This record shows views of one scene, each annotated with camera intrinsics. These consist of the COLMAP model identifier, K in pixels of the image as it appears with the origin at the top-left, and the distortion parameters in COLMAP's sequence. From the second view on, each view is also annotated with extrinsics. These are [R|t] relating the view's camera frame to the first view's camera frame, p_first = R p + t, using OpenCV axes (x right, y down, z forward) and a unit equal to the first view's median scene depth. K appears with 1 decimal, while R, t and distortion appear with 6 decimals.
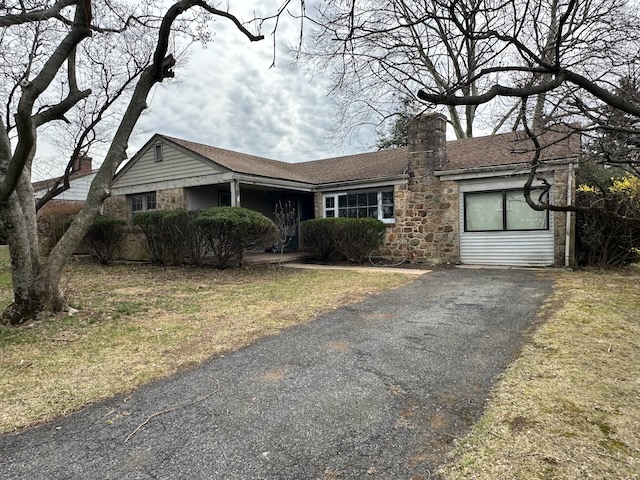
lens RADIAL K [[408.3, 0, 320.8], [0, 408.3, 240.6], [0, 0, 1]] dist [-0.007158, 0.008620]
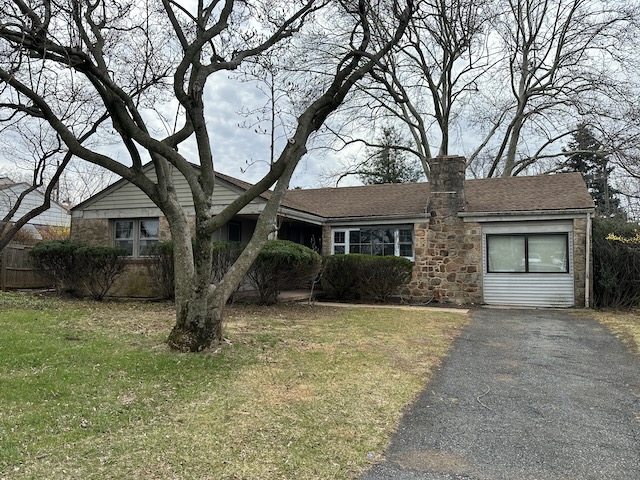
lens RADIAL K [[501.4, 0, 318.7], [0, 501.4, 239.4], [0, 0, 1]] dist [0.033047, -0.003741]
pose [[0.977347, 0.040205, 0.207790, -0.320177], [-0.023645, 0.996387, -0.081574, 0.008427], [-0.210319, 0.074813, 0.974766, -0.145387]]
